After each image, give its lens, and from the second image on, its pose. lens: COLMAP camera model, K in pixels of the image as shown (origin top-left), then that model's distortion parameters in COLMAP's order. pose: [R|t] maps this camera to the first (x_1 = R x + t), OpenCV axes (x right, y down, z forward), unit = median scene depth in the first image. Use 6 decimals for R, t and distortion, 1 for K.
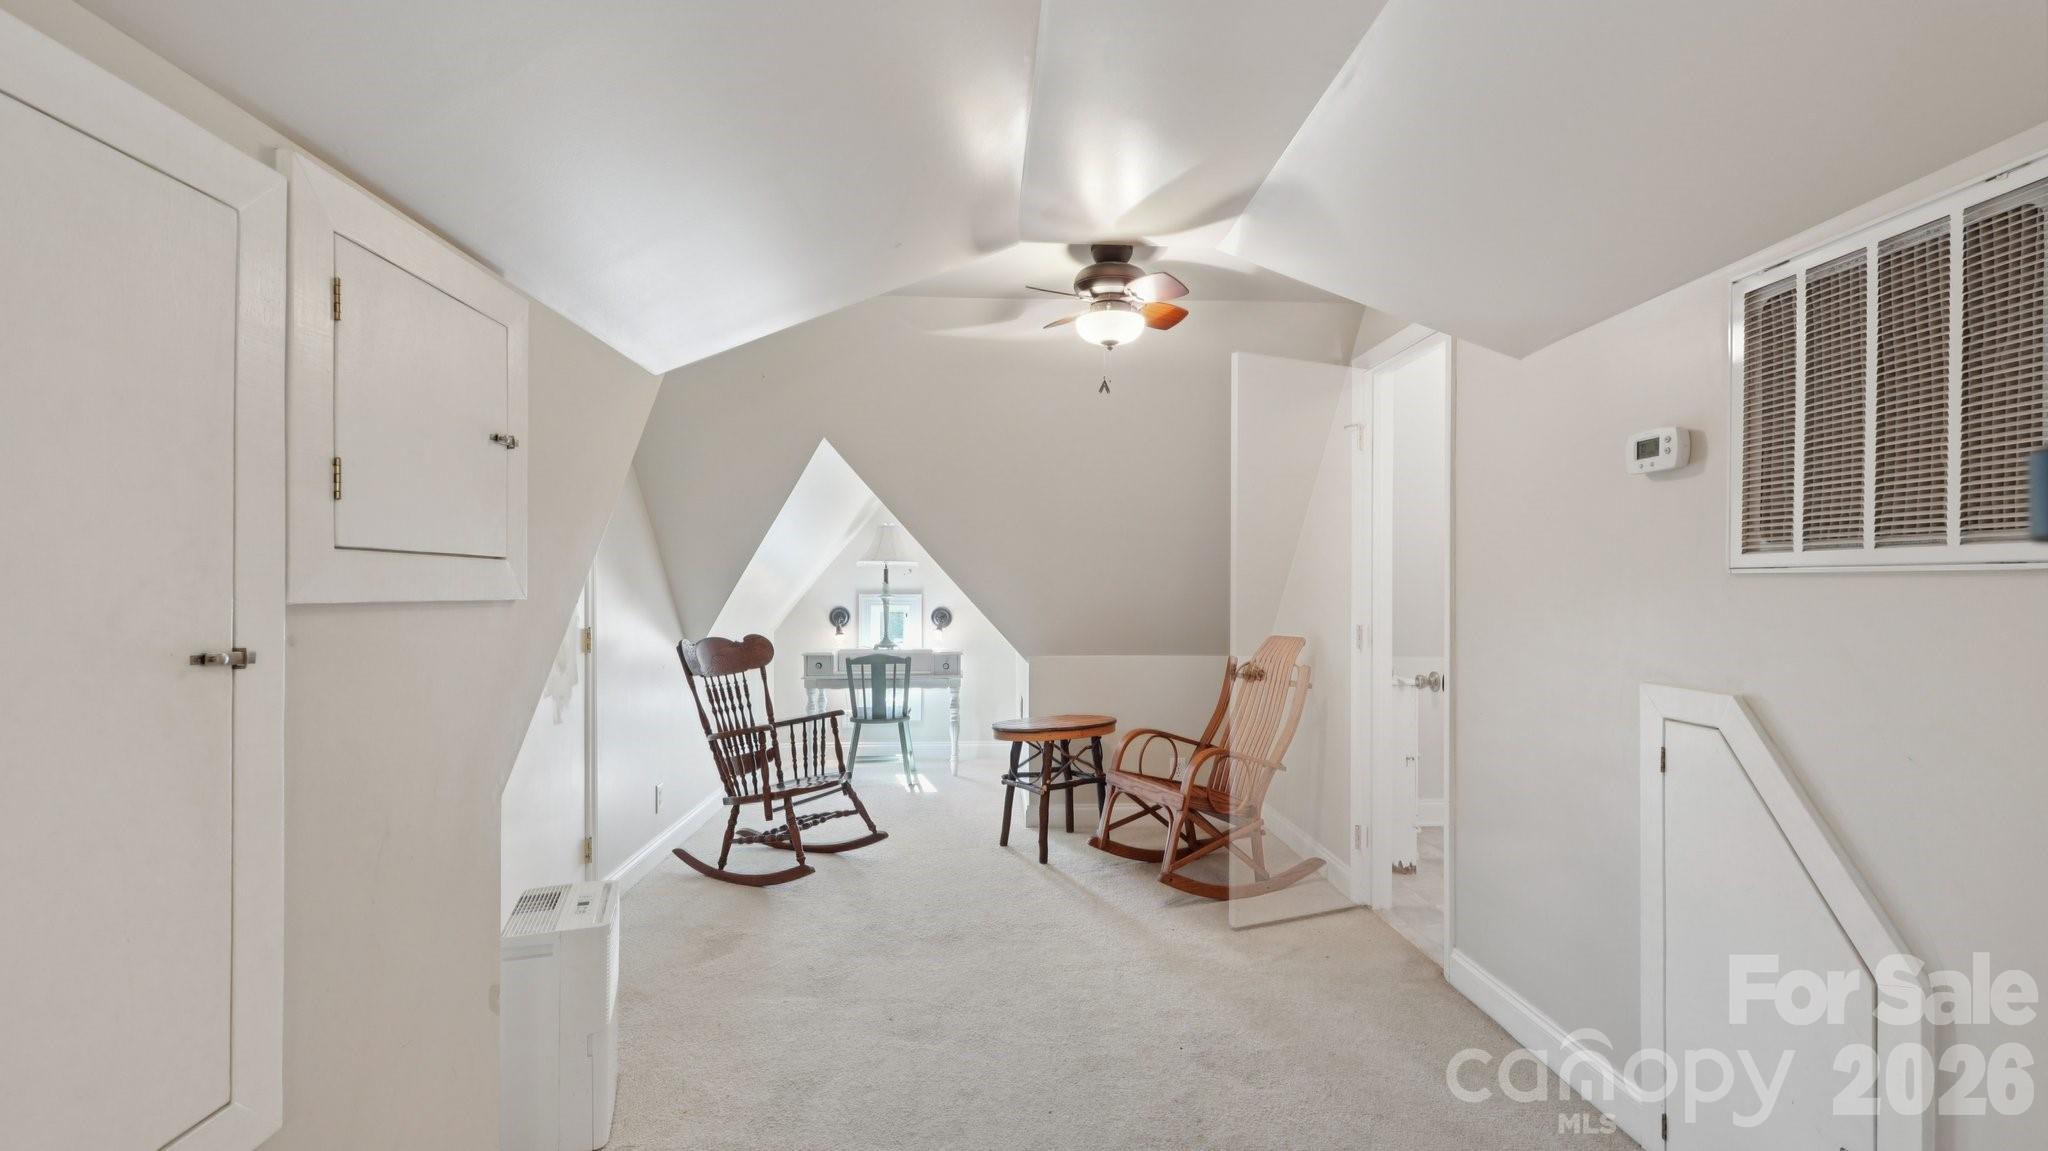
lens RADIAL K [[950.6, 0, 1023.4], [0, 950.6, 582.0], [0, 0, 1]] dist [0.004020, 0.000333]
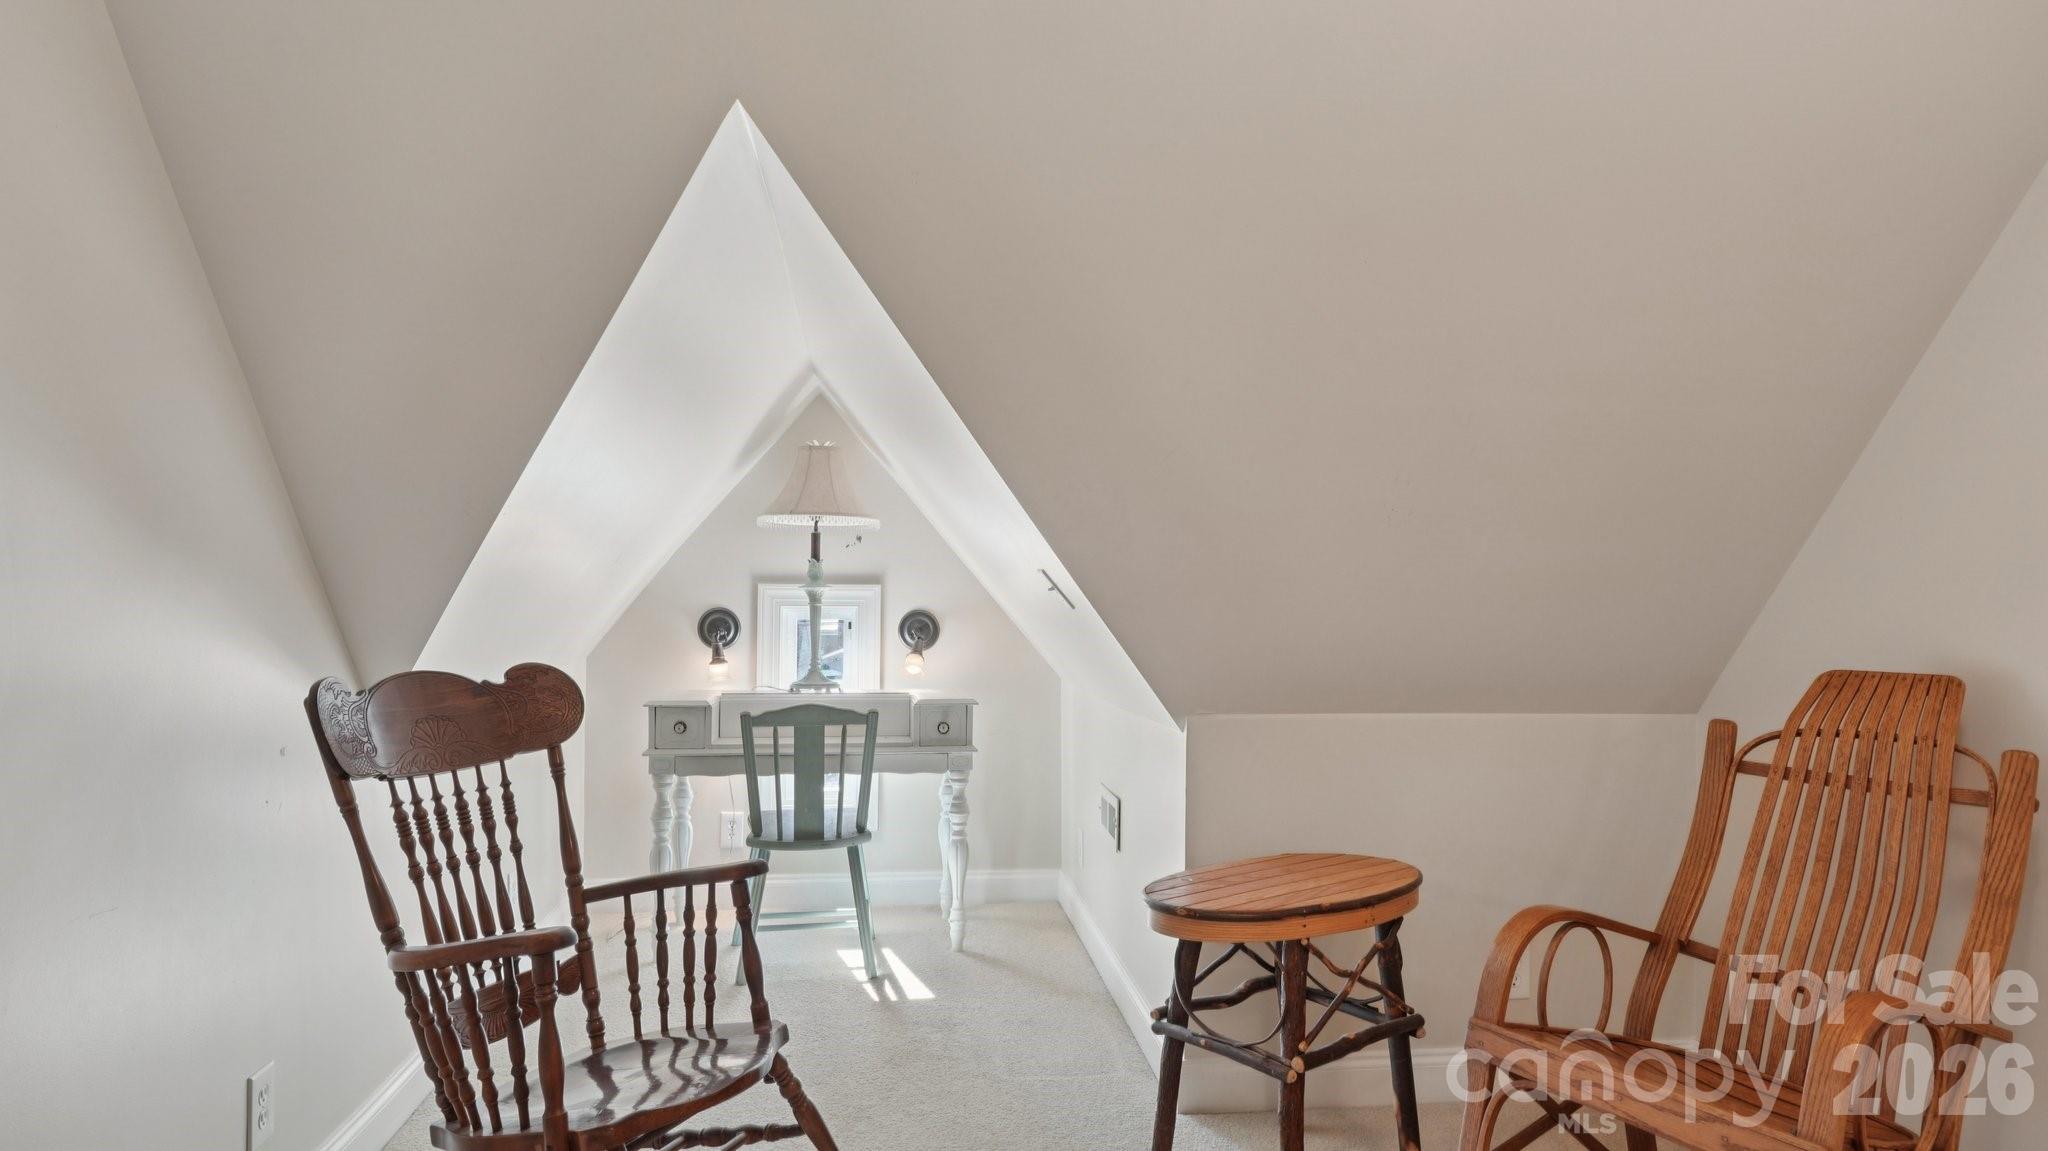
lens RADIAL K [[1215.0, 0, 1025.0], [0, 1215.0, 579.3], [0, 0, 1]] dist [-0.002442, -0.001957]
pose [[0.996255, 0.008922, 0.086006, -0.121711], [-0.007997, 0.999906, -0.011096, 0.023499], [-0.086097, 0.010366, 0.996233, 0.473929]]
